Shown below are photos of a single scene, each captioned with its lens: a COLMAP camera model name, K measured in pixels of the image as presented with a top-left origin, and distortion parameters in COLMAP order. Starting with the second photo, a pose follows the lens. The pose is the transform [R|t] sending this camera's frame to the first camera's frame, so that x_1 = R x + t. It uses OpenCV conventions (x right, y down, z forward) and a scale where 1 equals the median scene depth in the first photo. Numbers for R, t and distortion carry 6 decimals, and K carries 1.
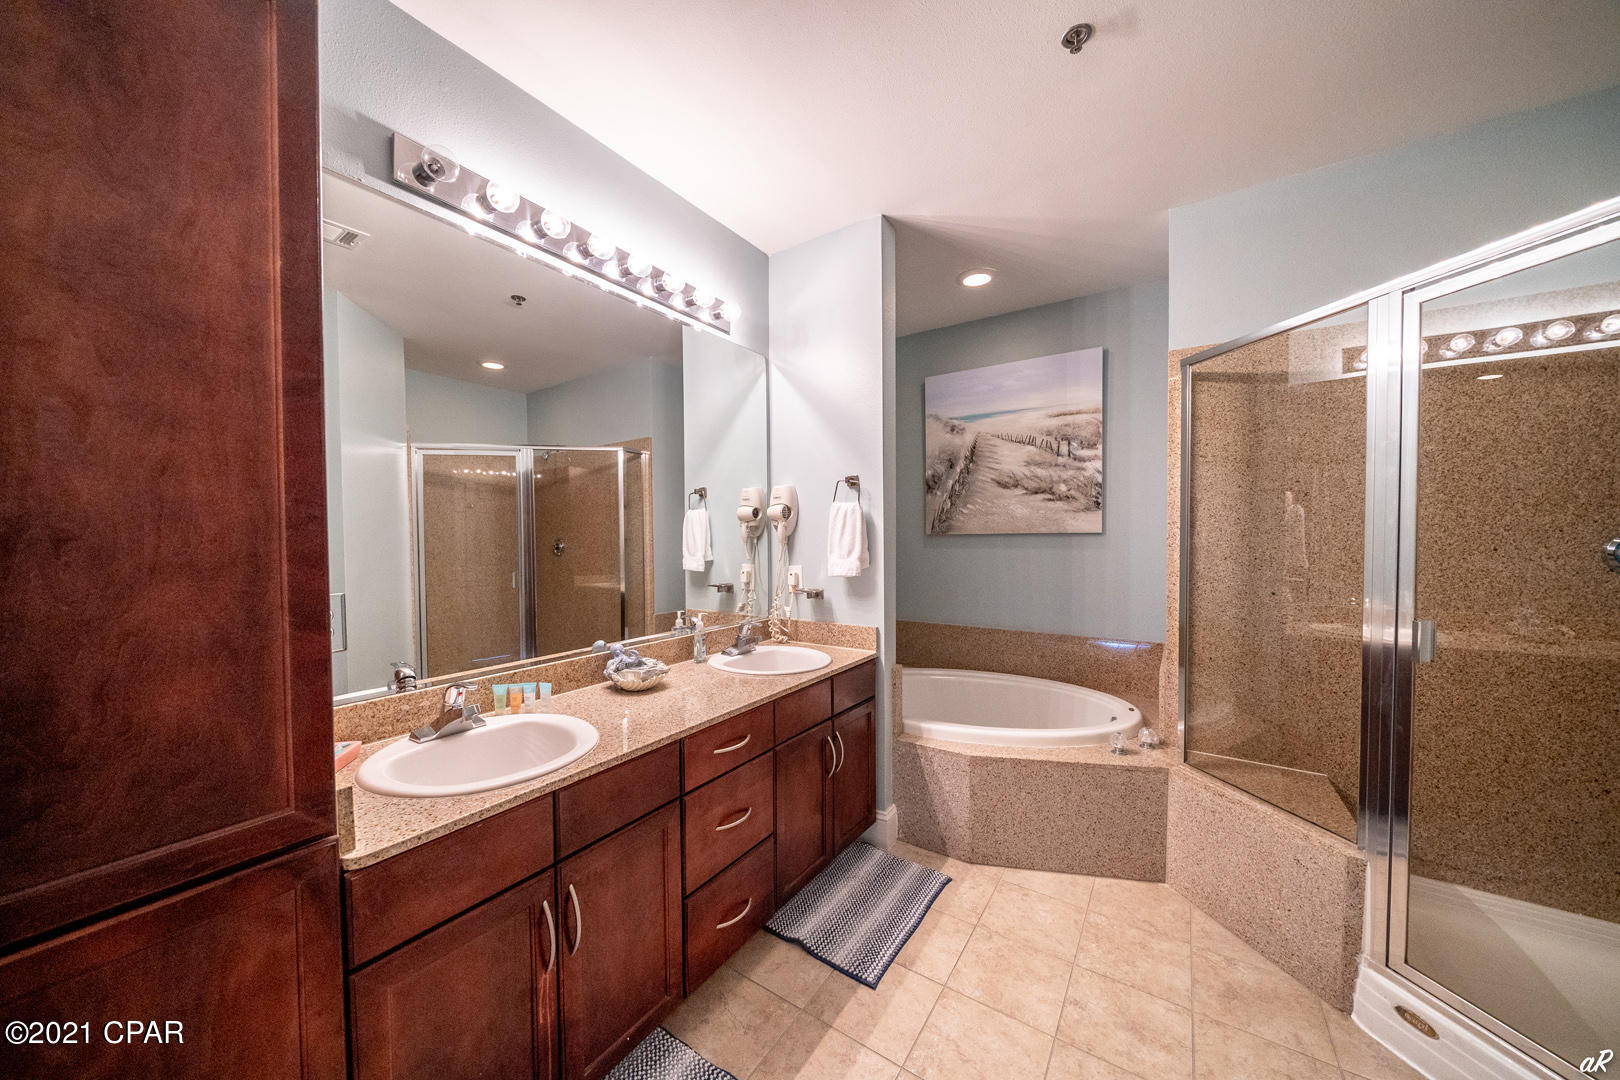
lens RADIAL K [[554.9, 0, 803.9], [0, 554.9, 546.4], [0, 0, 1]] dist [-0.002882, -0.000275]
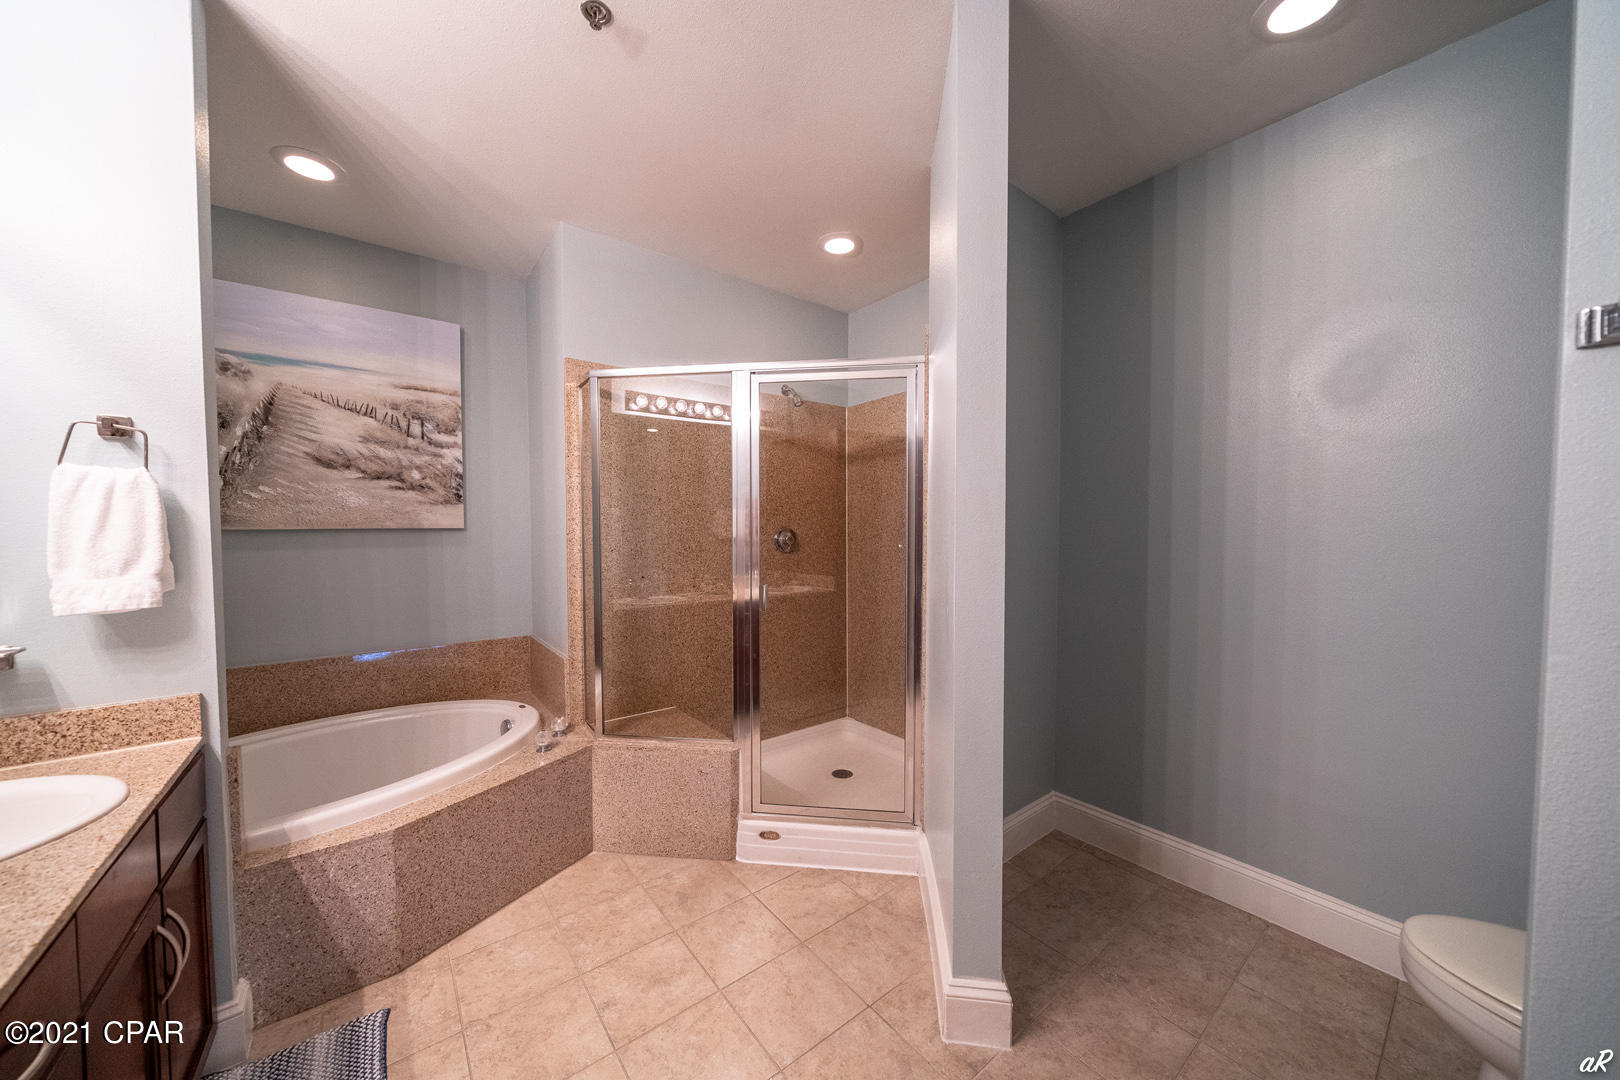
lens RADIAL K [[554.9, 0, 803.9], [0, 554.9, 546.4], [0, 0, 1]] dist [-0.002882, -0.000275]
pose [[0.307350, -0.029042, 0.951153, -0.204389], [0.020285, 0.999507, 0.023963, -0.006335], [-0.951380, 0.011929, 0.307787, 0.226864]]
